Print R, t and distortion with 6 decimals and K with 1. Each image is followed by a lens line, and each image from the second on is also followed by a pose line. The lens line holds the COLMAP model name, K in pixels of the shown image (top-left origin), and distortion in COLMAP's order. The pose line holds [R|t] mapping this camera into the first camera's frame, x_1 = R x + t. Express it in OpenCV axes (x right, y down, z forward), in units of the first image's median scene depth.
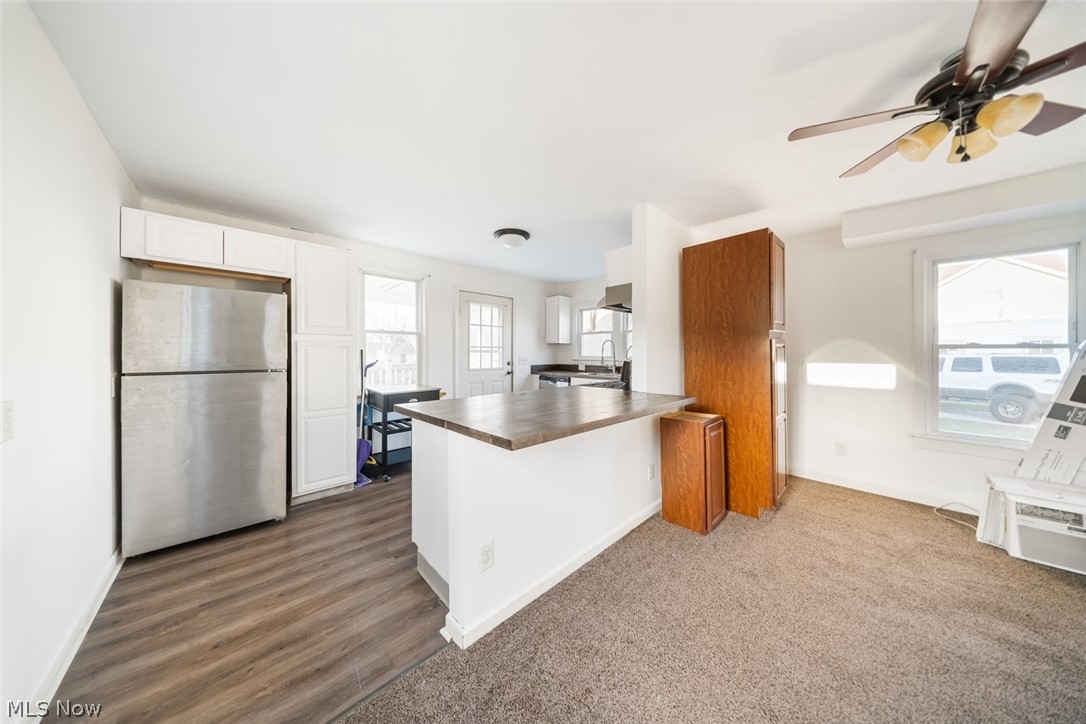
lens RADIAL K [[324.4, 0, 538.7], [0, 324.4, 352.7], [0, 0, 1]] dist [0.000273, -0.001142]
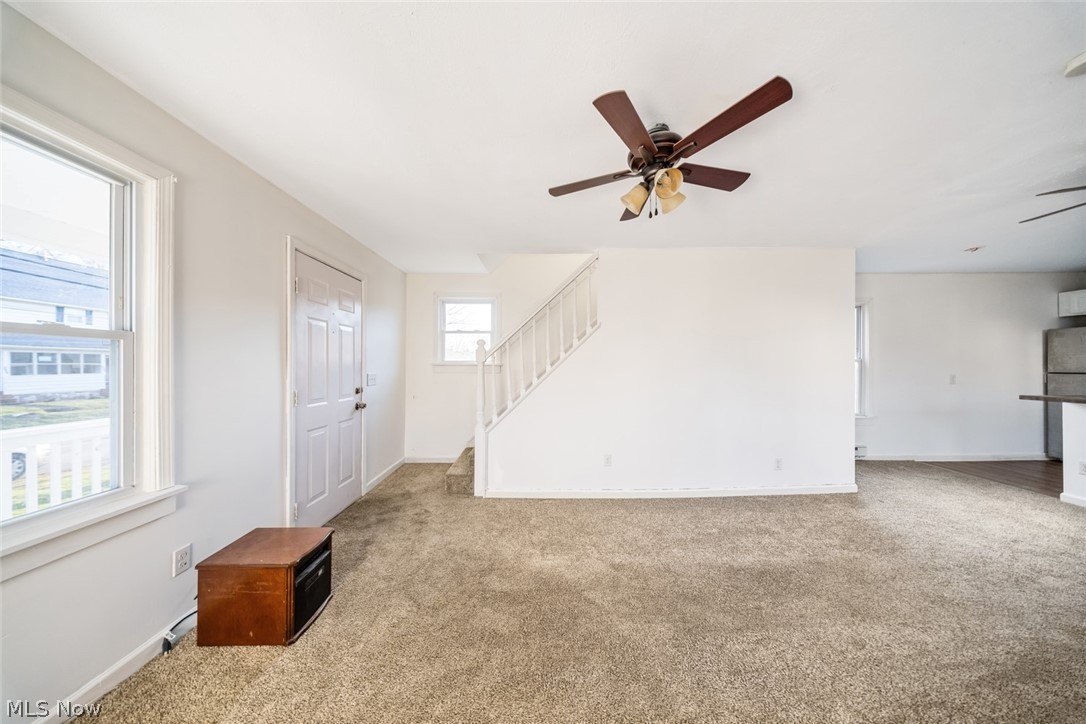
lens RADIAL K [[317.6, 0, 539.4], [0, 317.6, 364.7], [0, 0, 1]] dist [0.000952, -0.002254]
pose [[-0.682603, -0.000032, -0.730789, 1.933534], [0.003337, 0.999989, -0.003160, 0.004758], [0.730782, -0.004596, -0.682596, -0.064405]]
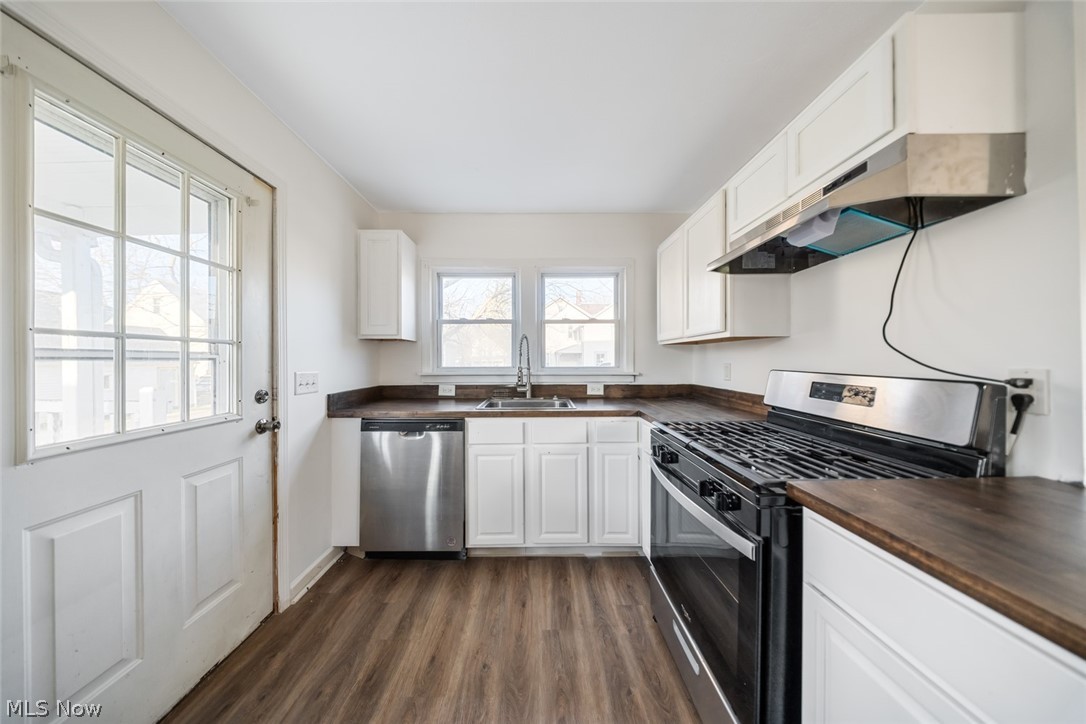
lens RADIAL K [[319.7, 0, 543.0], [0, 319.7, 362.0], [0, 0, 1]] dist [-0.005343, -0.000123]
pose [[0.675321, -0.008440, 0.737475, -0.252009], [0.005386, 0.999964, 0.006512, 0.000474], [-0.737504, -0.000426, 0.675342, 1.136686]]
